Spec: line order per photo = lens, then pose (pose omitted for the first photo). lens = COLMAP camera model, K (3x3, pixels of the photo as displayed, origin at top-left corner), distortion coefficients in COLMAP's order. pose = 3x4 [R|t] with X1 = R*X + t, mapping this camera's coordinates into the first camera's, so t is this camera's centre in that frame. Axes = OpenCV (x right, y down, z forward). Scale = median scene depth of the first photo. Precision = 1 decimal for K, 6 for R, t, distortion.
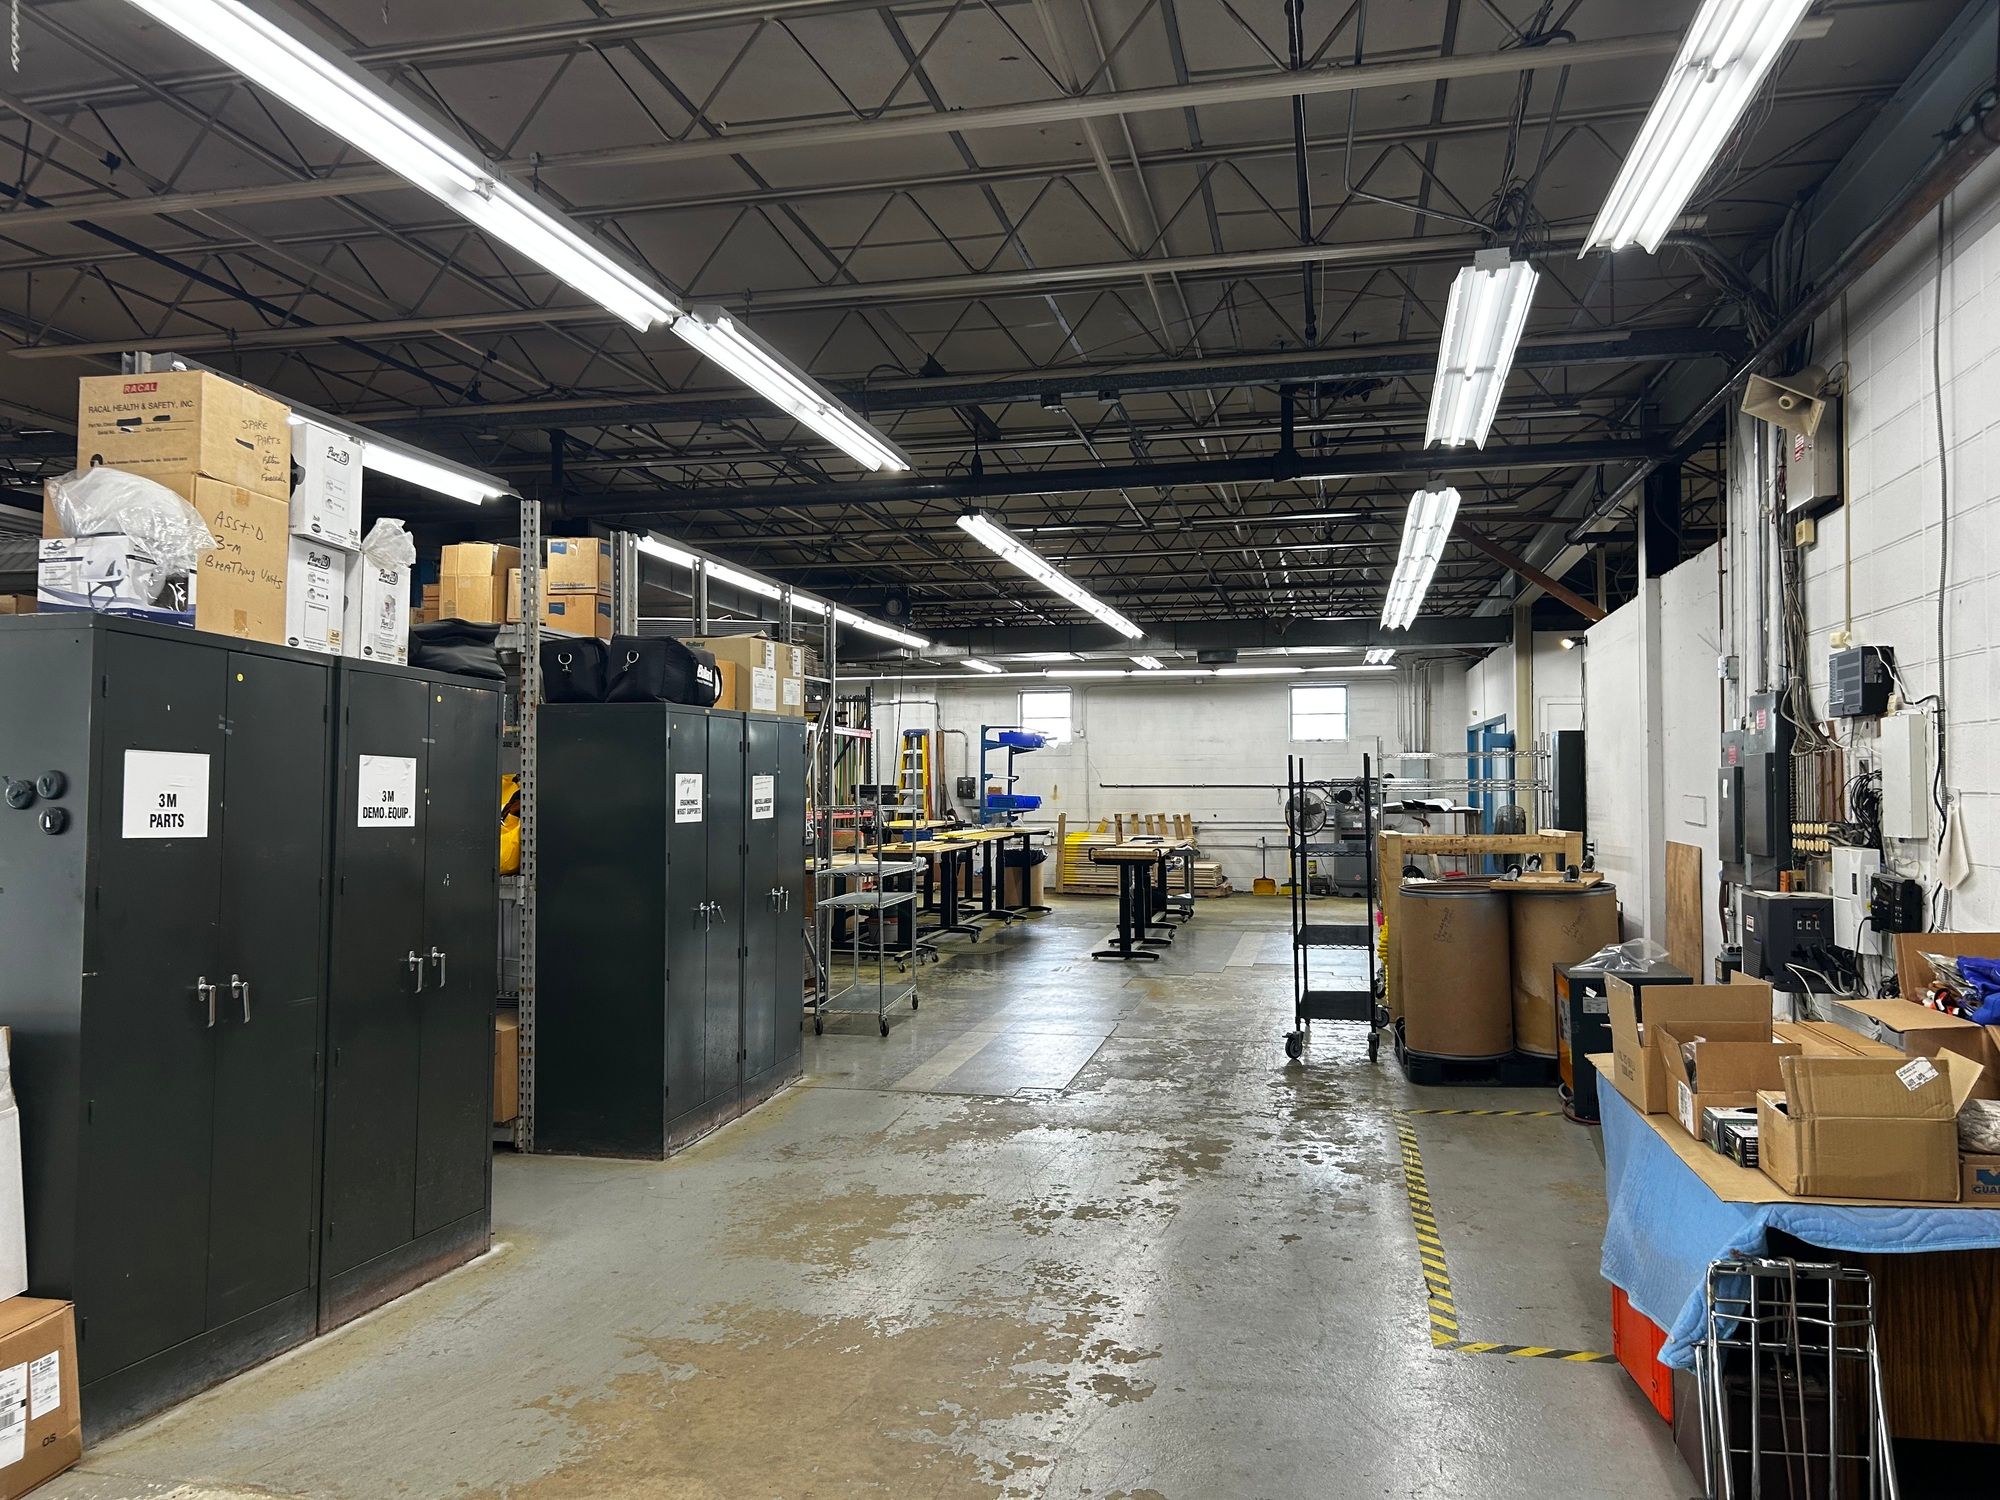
lens RADIAL K [[1530.2, 0, 1002.1], [0, 1530.2, 747.2], [0, 0, 1]] dist [-0.003763, -0.010151]
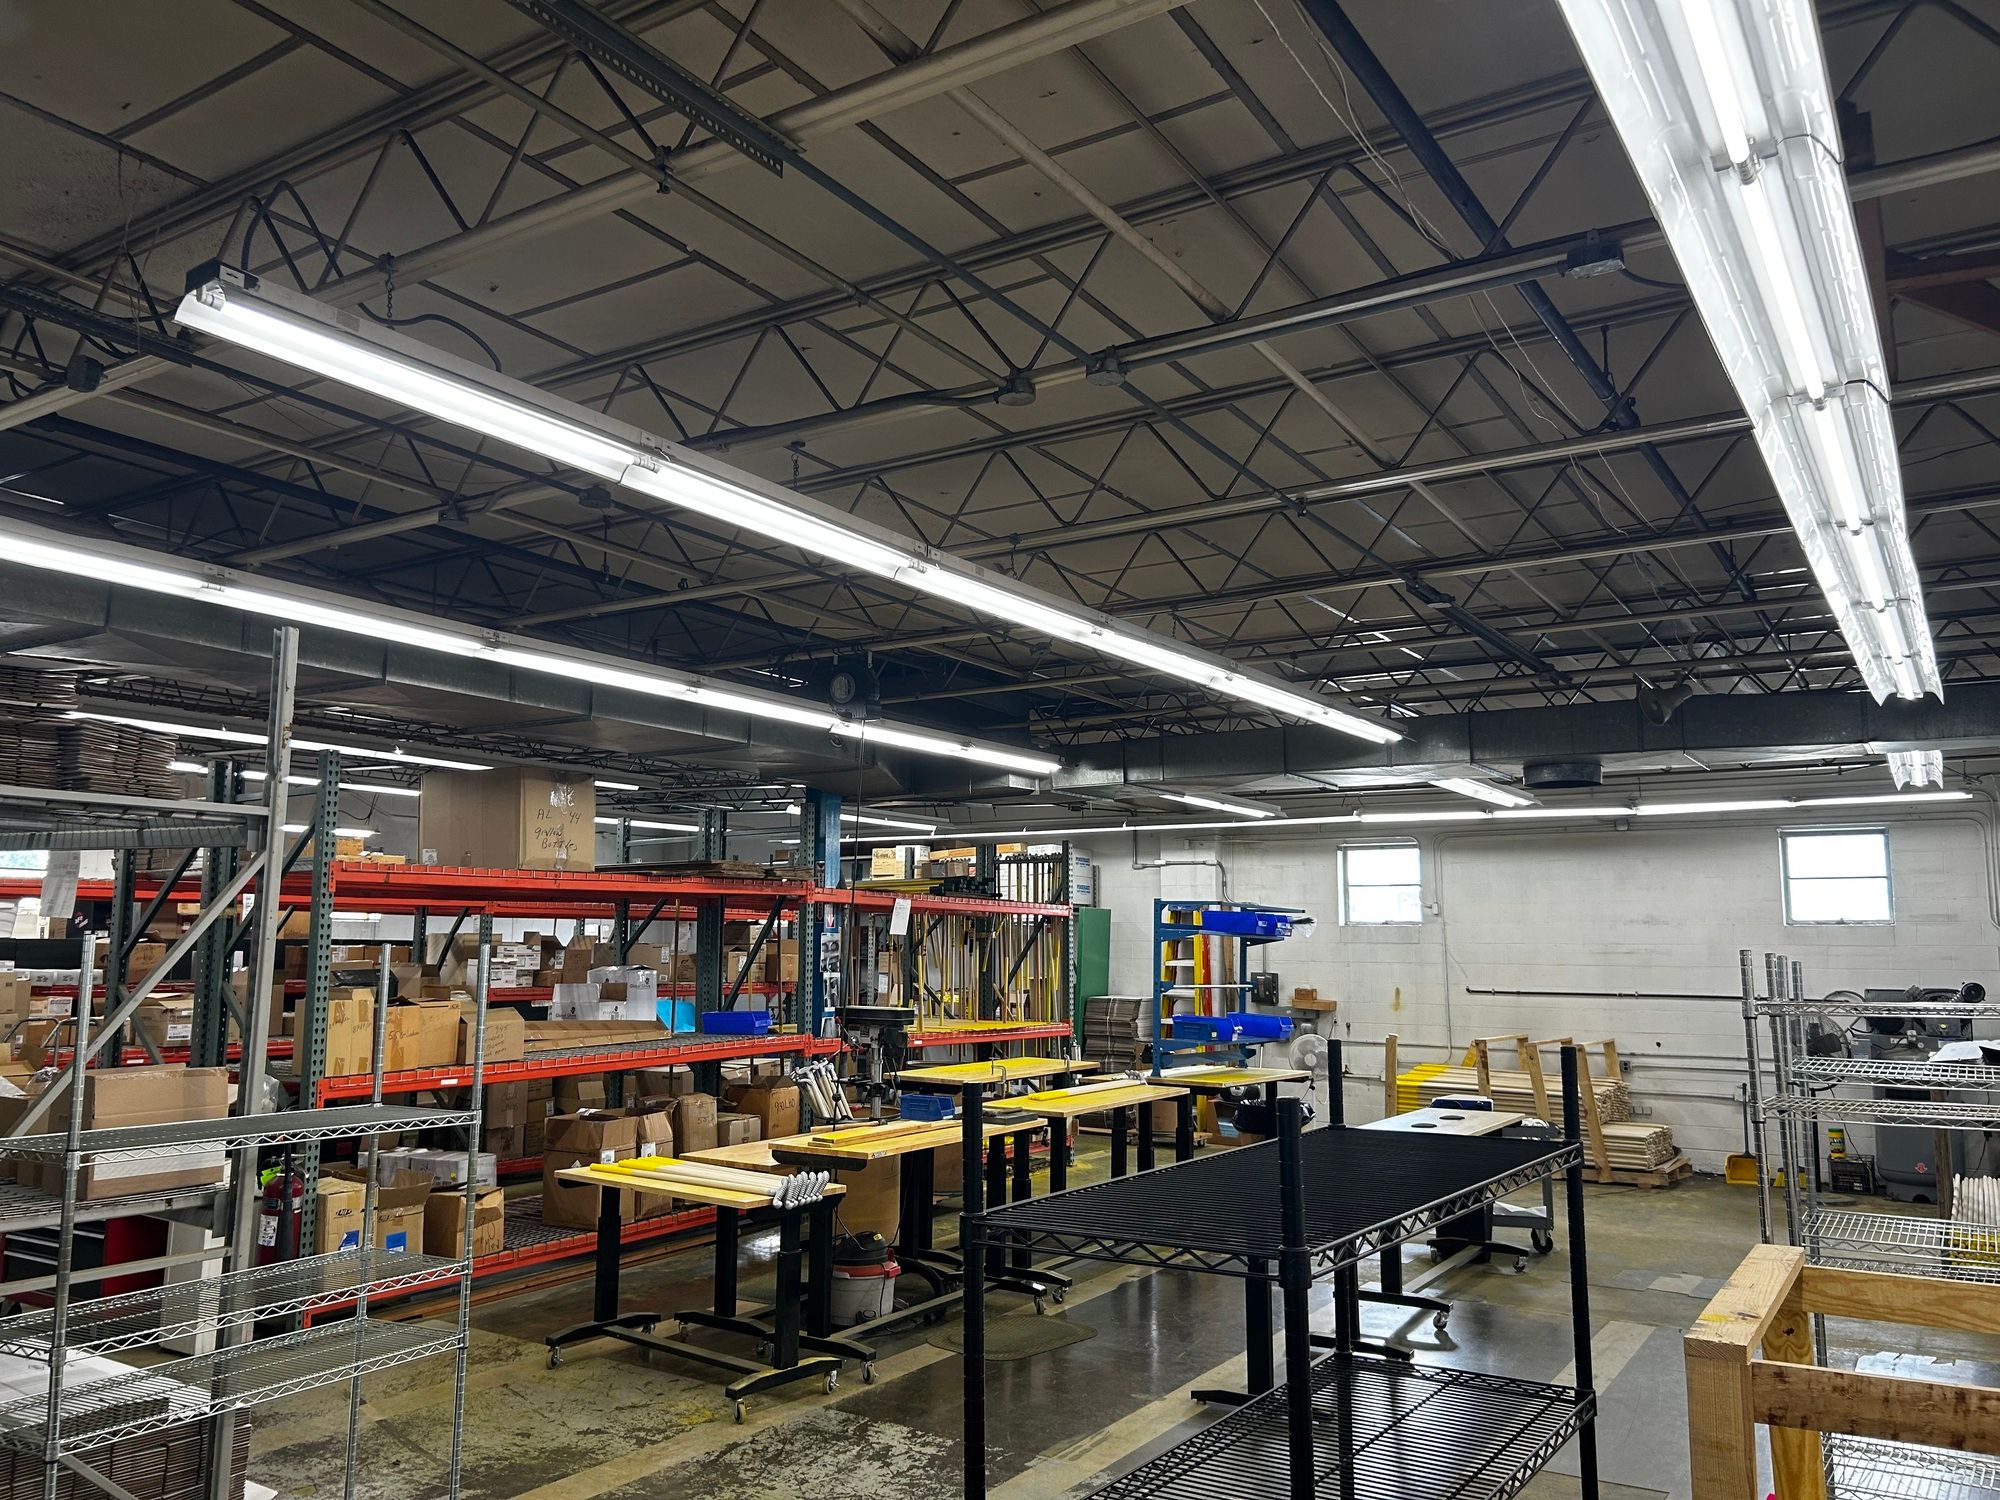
lens RADIAL K [[1530.2, 0, 995.3], [0, 1530.2, 755.6], [0, 0, 1]] dist [-0.003763, -0.010151]
pose [[0.937403, -0.031171, -0.346850, 0.110578], [-0.004015, 0.994952, -0.100267, -0.008449], [0.348225, 0.095383, 0.932546, 0.336597]]
